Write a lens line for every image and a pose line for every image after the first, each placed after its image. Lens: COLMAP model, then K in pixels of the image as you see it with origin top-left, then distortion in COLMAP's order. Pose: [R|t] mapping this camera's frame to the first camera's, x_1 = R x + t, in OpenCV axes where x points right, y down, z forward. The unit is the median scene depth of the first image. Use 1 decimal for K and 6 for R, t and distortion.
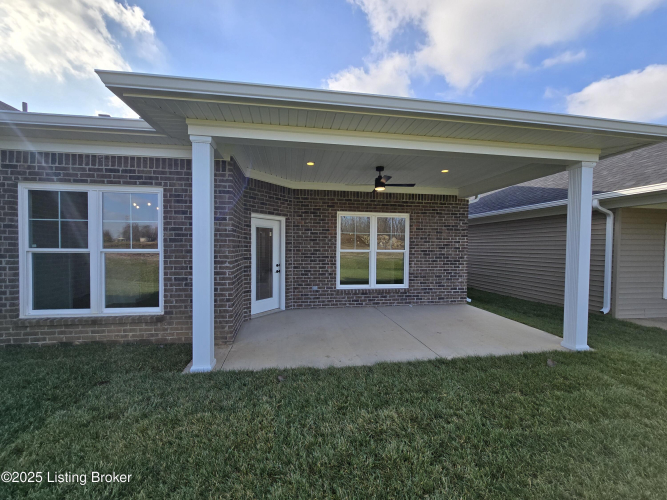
lens RADIAL K [[273.4, 0, 331.2], [0, 273.4, 250.9], [0, 0, 1]] dist [-0.003342, 0.001143]
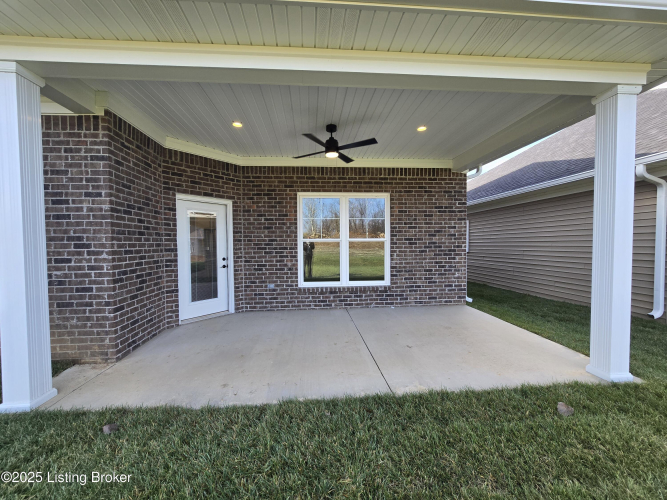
lens RADIAL K [[273.4, 0, 330.8], [0, 273.4, 251.2], [0, 0, 1]] dist [-0.003342, 0.001143]
pose [[0.996807, -0.016855, -0.078049, 0.205924], [0.017659, 0.999798, 0.009631, 0.028852], [0.077871, -0.010978, 0.996903, 0.217007]]
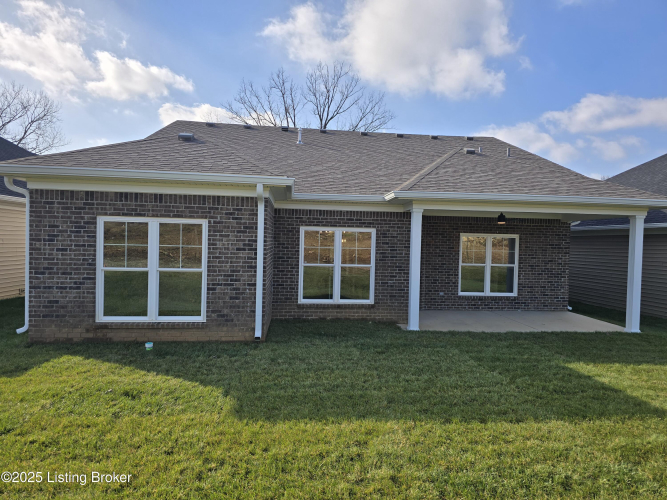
lens RADIAL K [[436.4, 0, 333.4], [0, 436.4, 249.5], [0, 0, 1]] dist [-0.003057, -0.000041]
pose [[0.997055, 0.015317, -0.075148, -0.456268], [-0.015514, 0.999878, -0.002030, -0.063040], [0.075108, 0.003190, 0.997170, -1.162174]]
